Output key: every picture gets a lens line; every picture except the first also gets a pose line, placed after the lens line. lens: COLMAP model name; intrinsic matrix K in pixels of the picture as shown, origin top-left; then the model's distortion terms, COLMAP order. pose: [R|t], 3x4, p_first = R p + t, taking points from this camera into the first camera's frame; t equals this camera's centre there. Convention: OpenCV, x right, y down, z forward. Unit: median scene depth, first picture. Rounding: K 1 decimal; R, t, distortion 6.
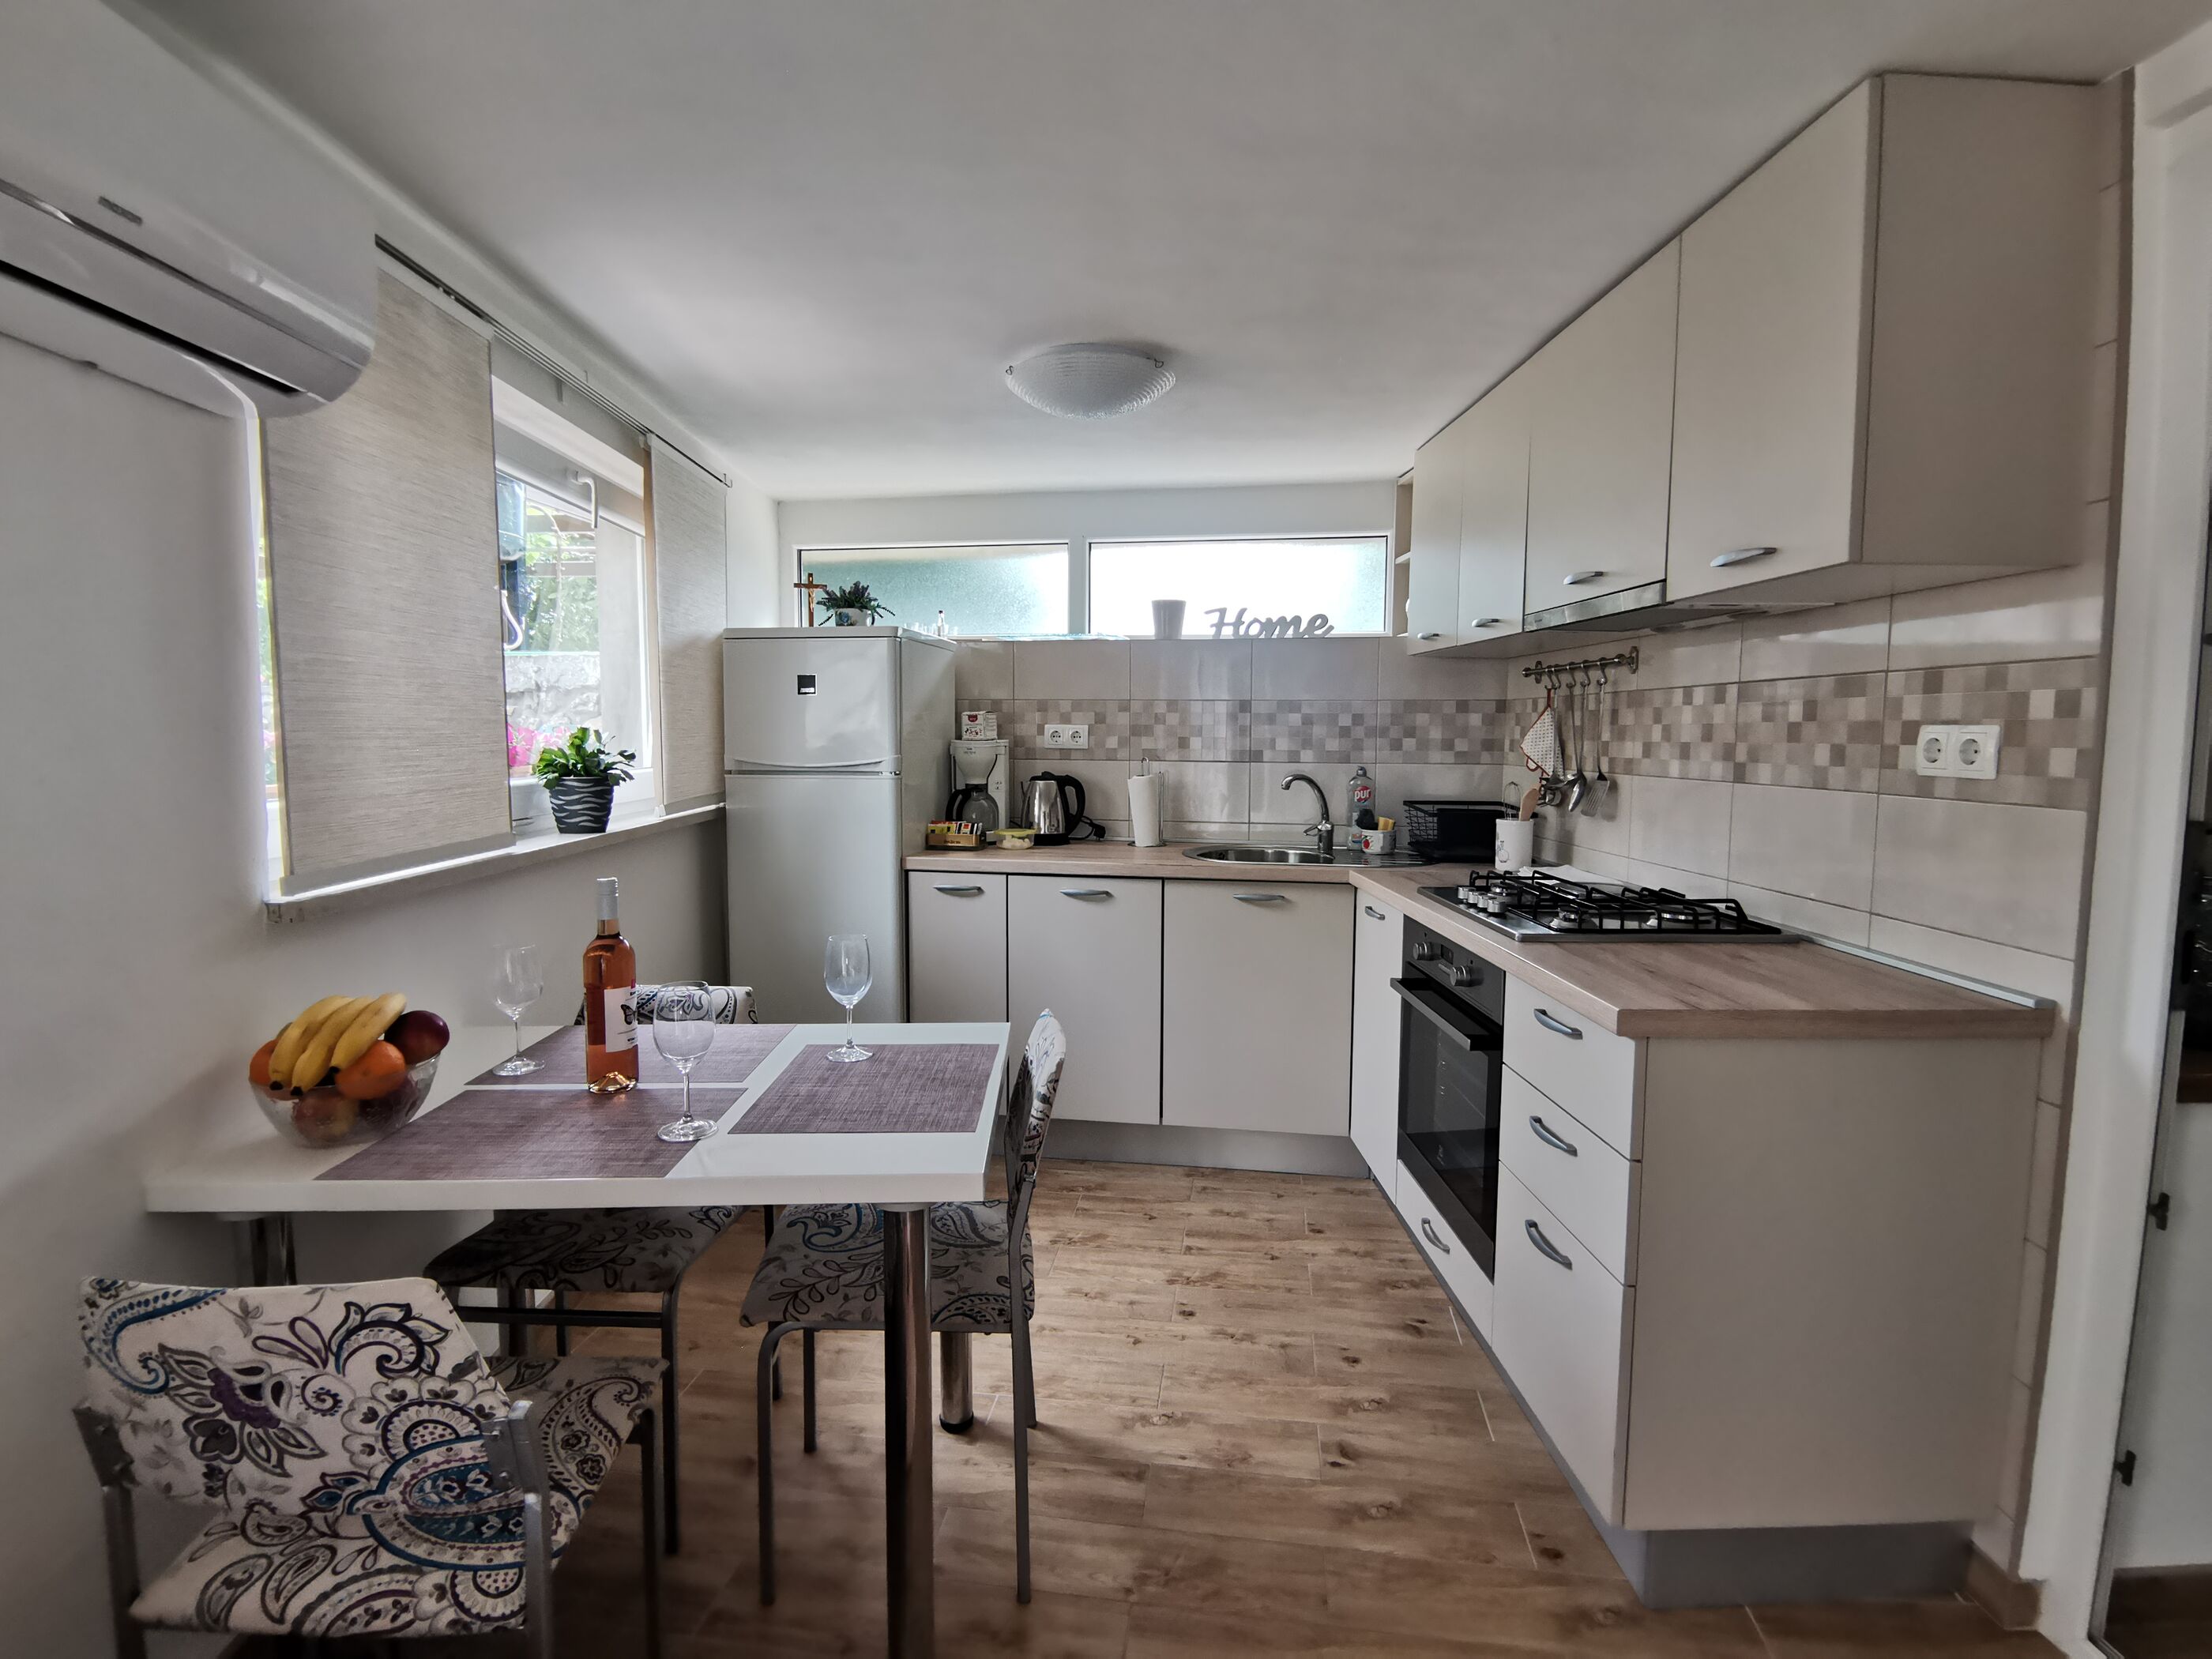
lens RADIAL K [[1083.3, 0, 1093.9], [0, 1083.3, 823.9], [0, 0, 1]] dist [0.006282, -0.012861]
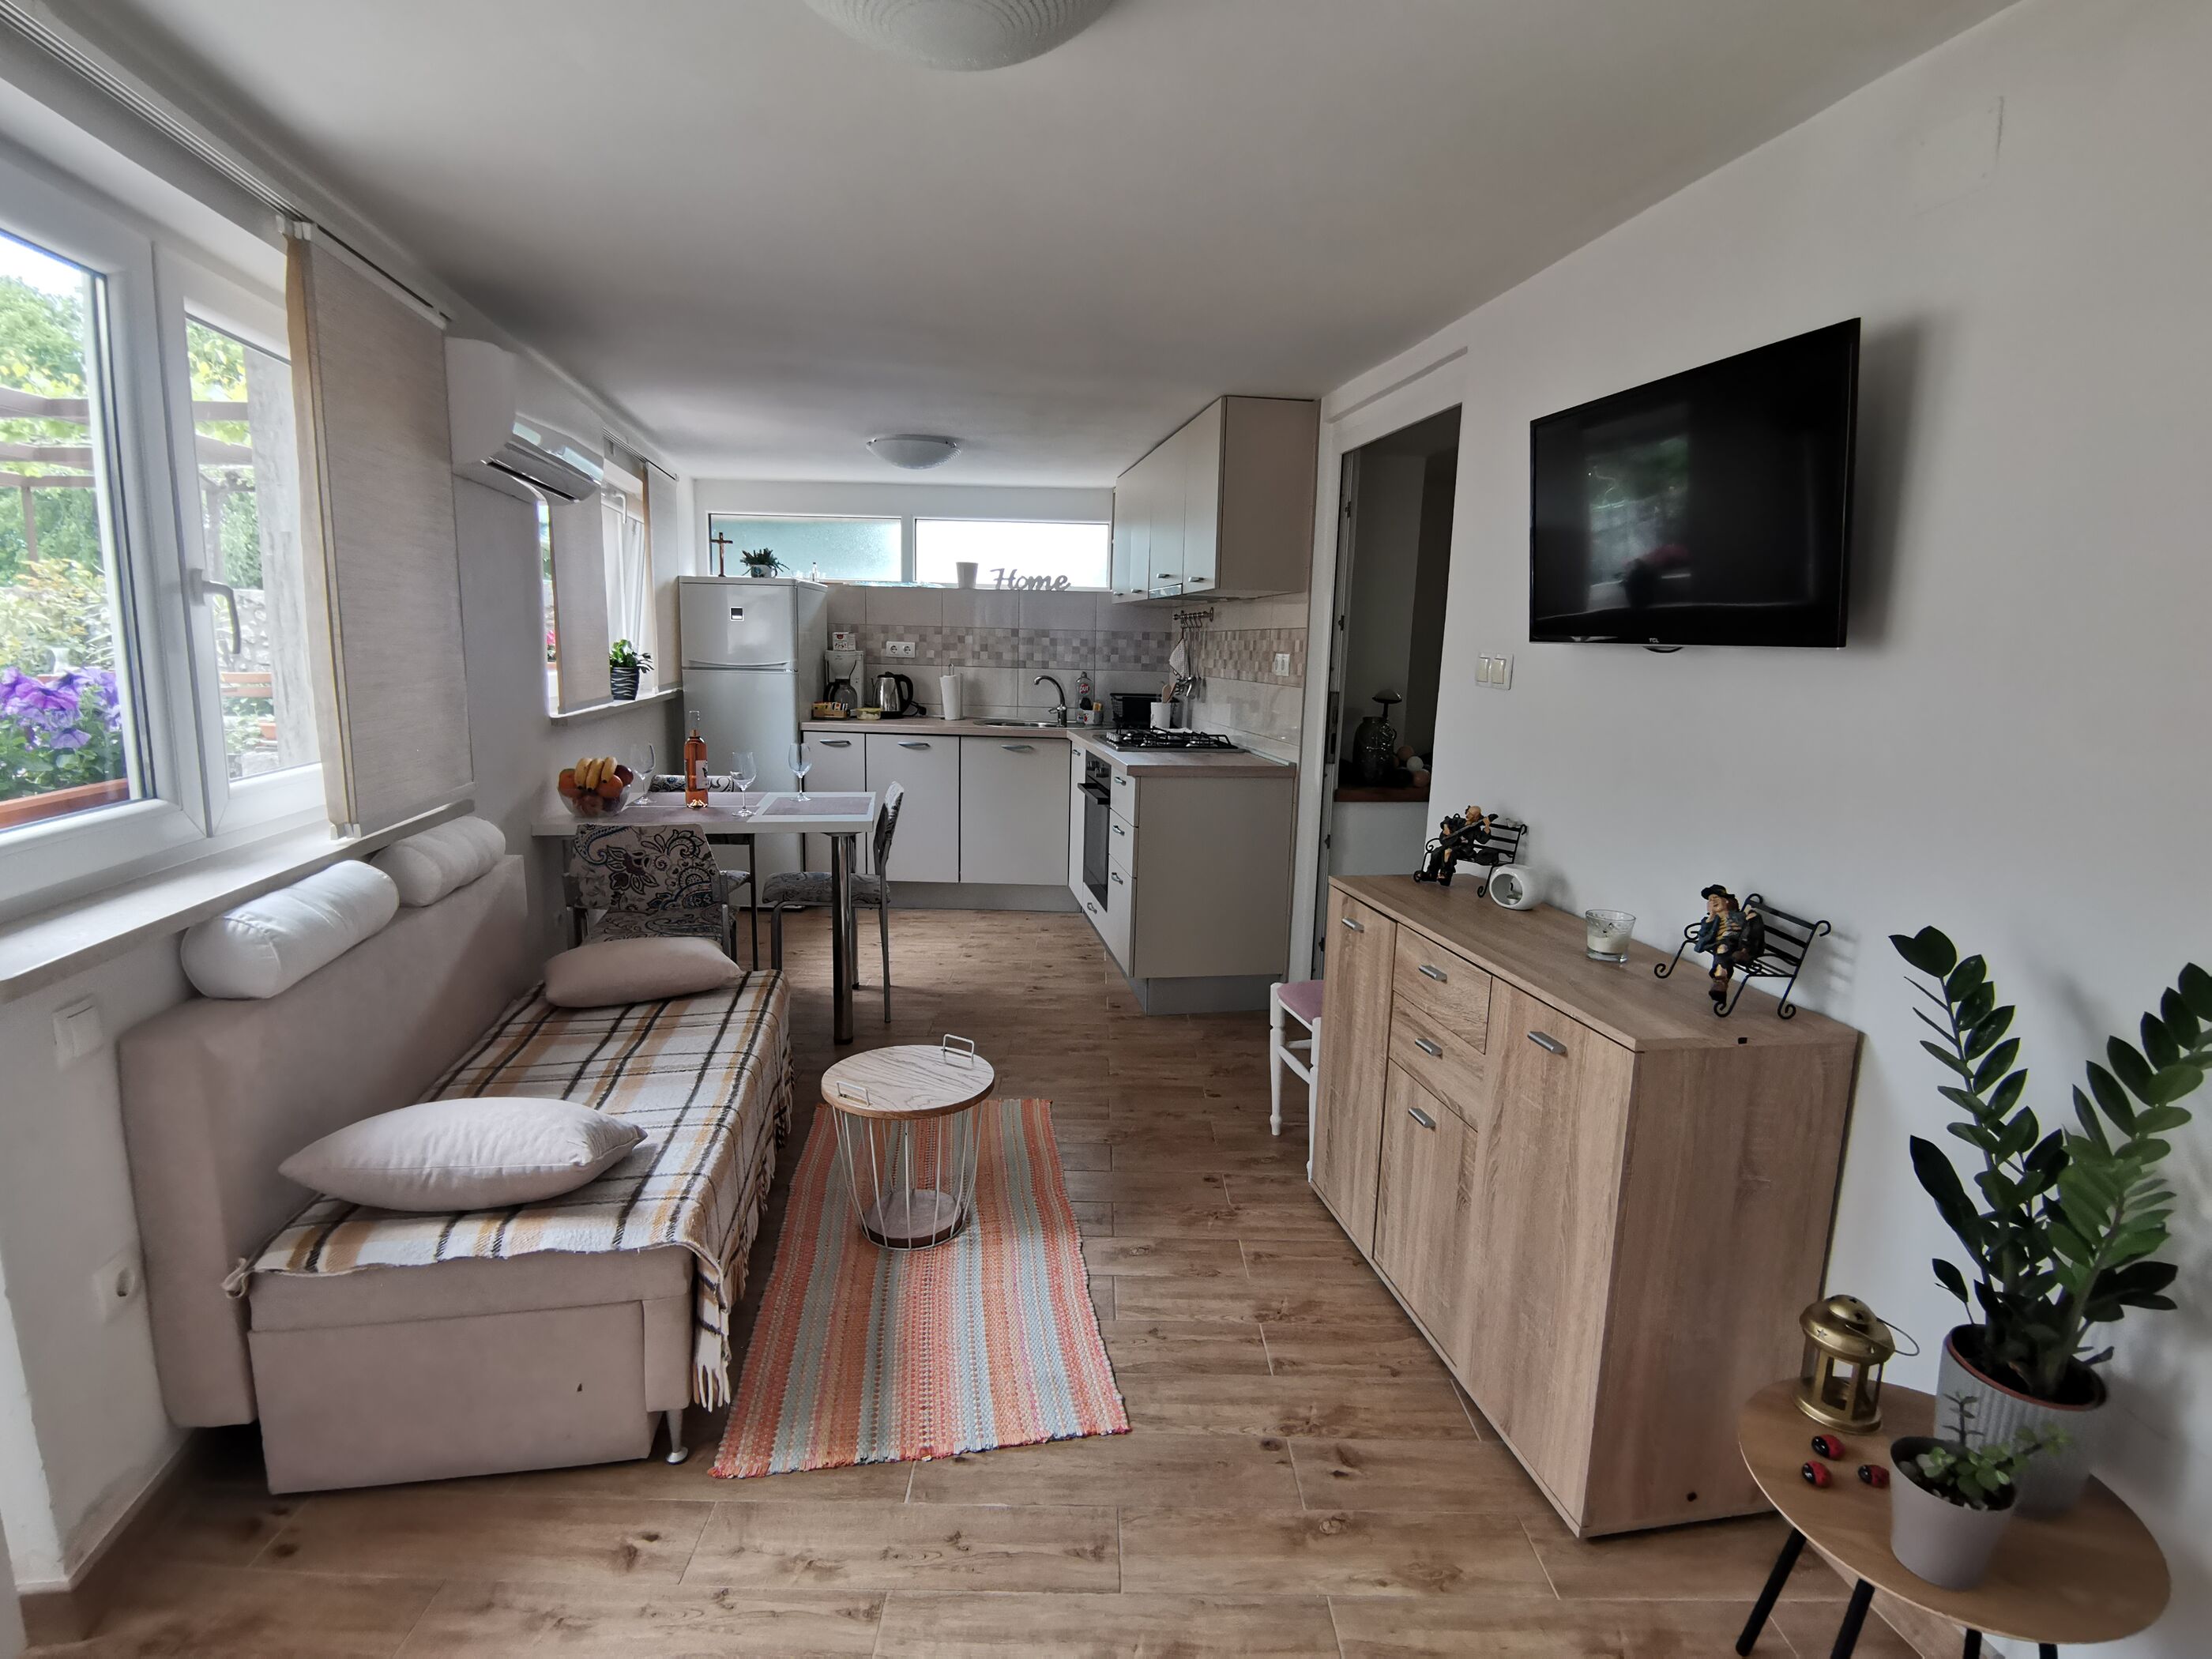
lens RADIAL K [[1083.3, 0, 1102.8], [0, 1083.3, 816.4], [0, 0, 1]] dist [0.006282, -0.012861]
pose [[0.986689, -0.005014, 0.162541, 0.009854], [-0.006851, 0.997356, 0.072354, 0.063547], [-0.162474, -0.072504, 0.984045, -0.861723]]
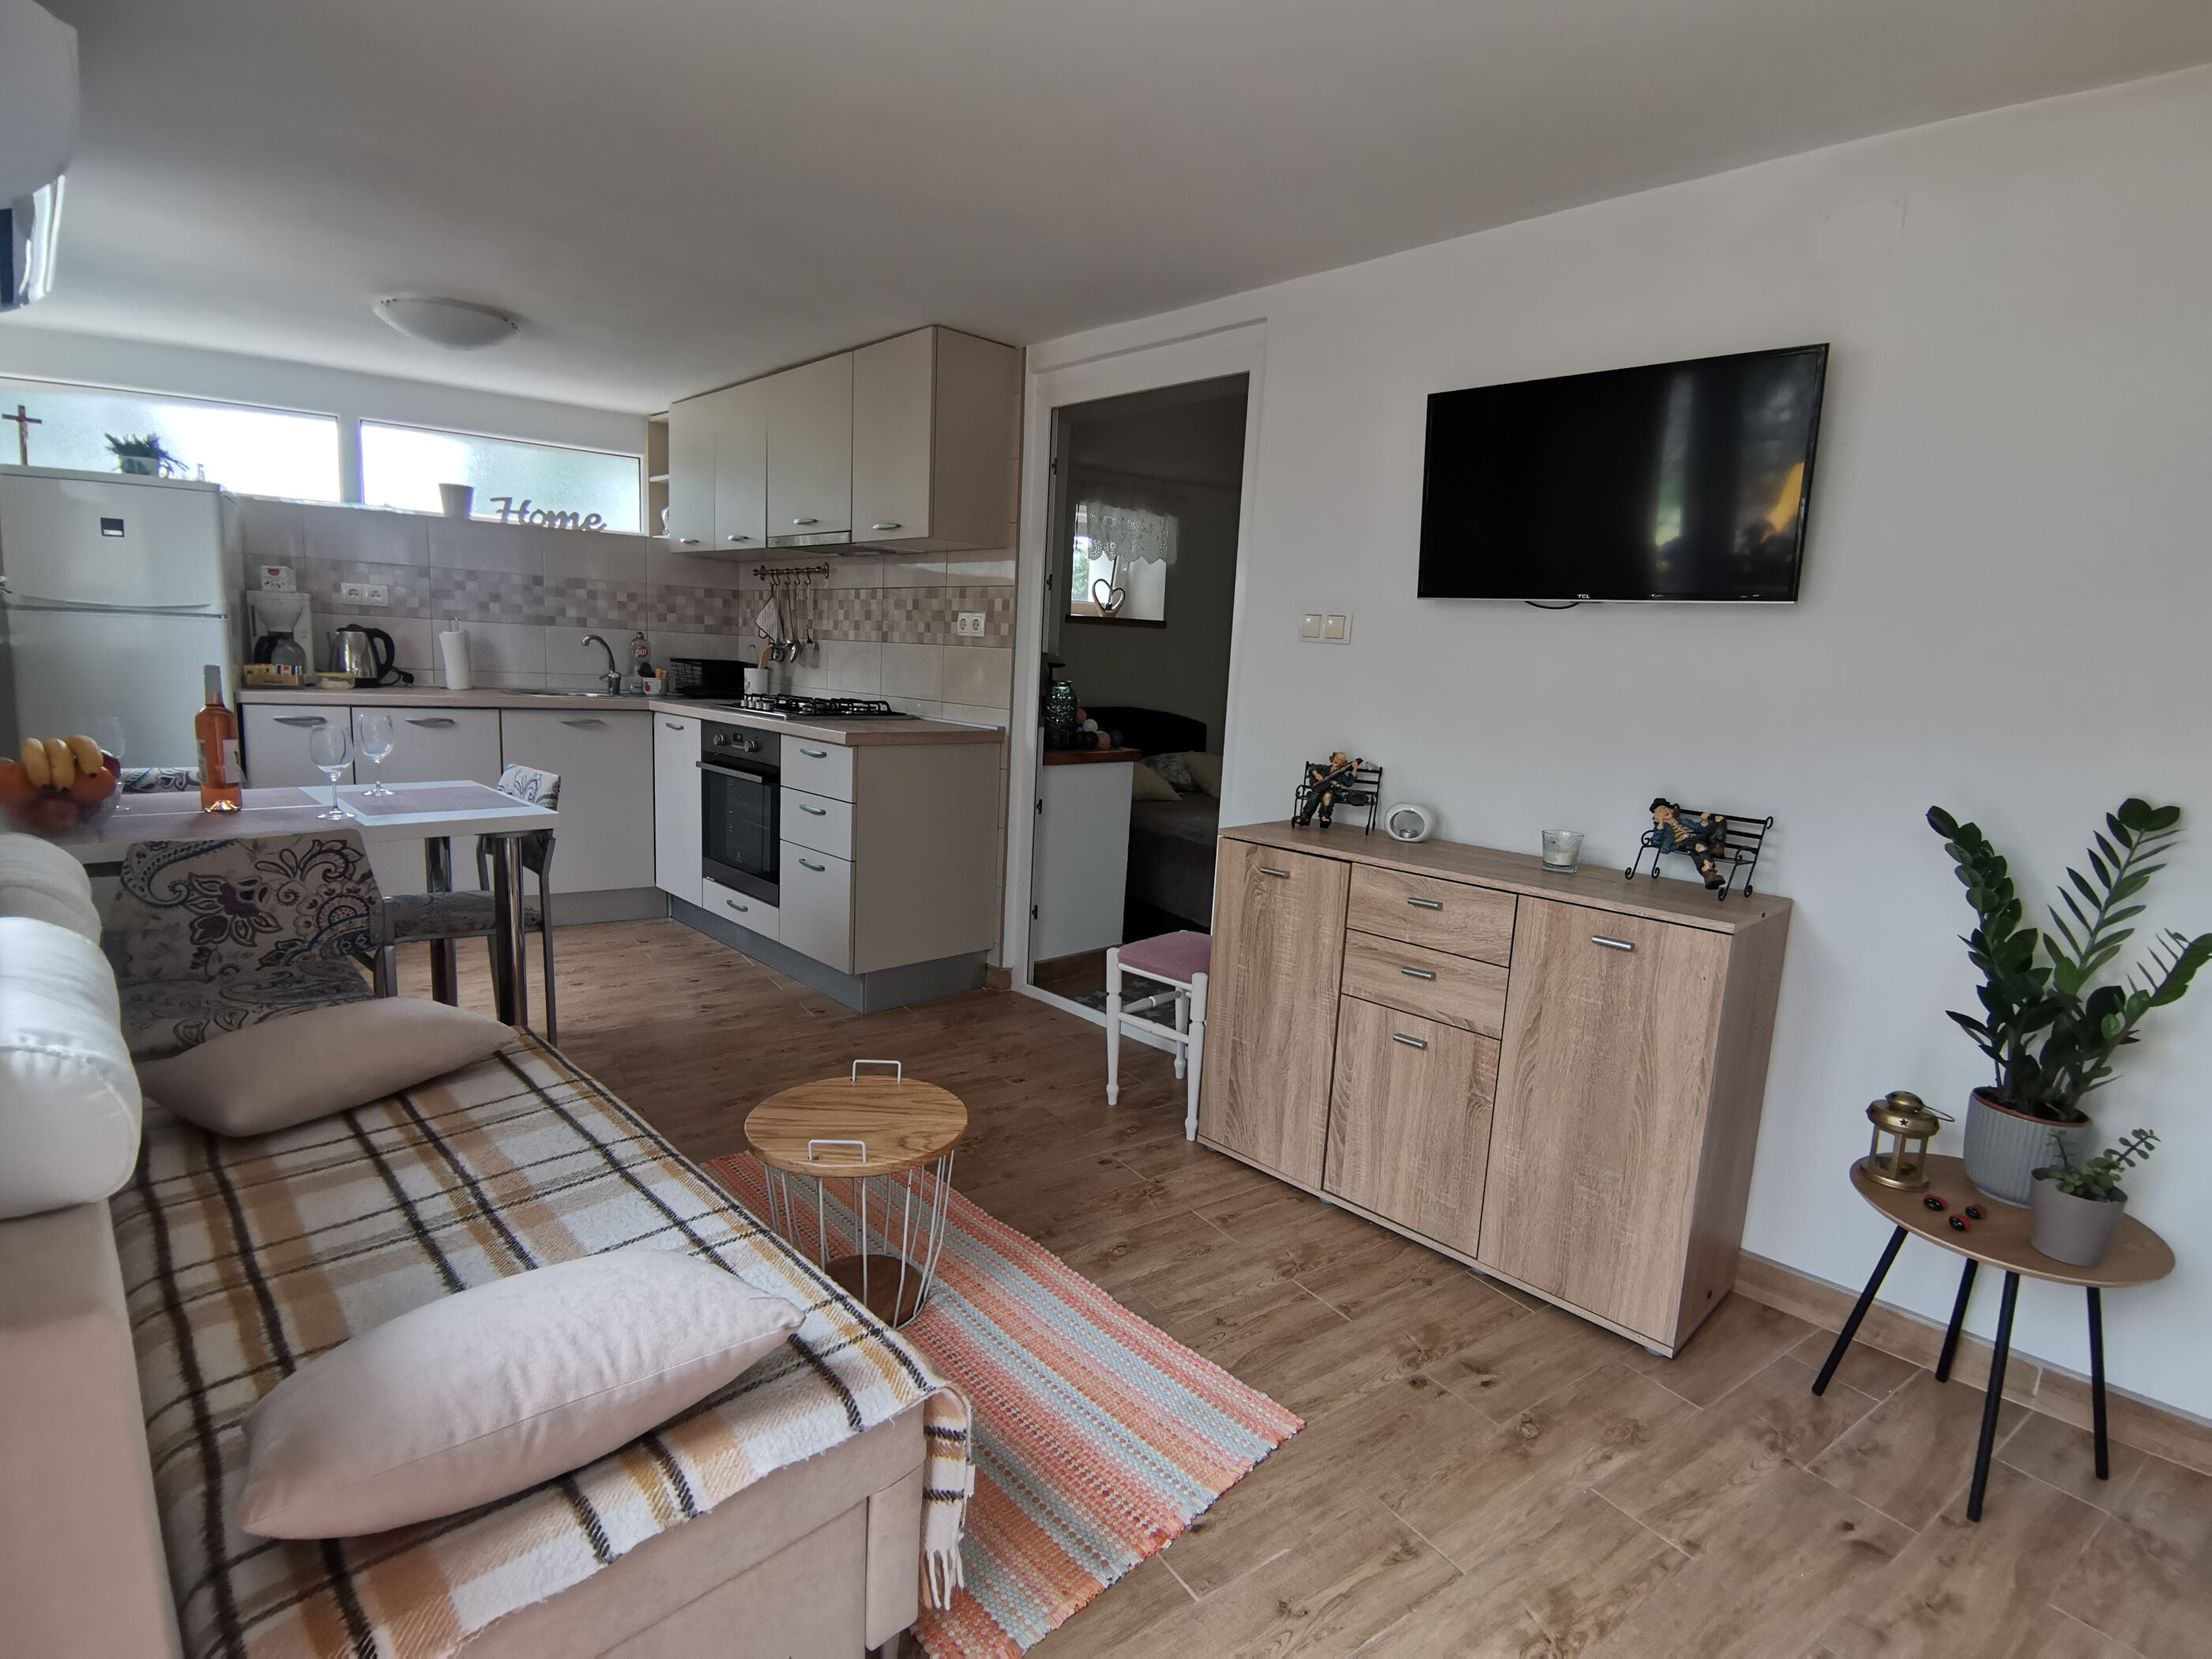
lens RADIAL K [[1083.3, 0, 1112.0], [0, 1083.3, 818.1], [0, 0, 1]] dist [0.006282, -0.012861]
pose [[0.724440, -0.070535, 0.685720, -0.375731], [0.011663, 0.995863, 0.090115, 0.088771], [-0.689239, -0.057285, 0.722266, -0.565728]]
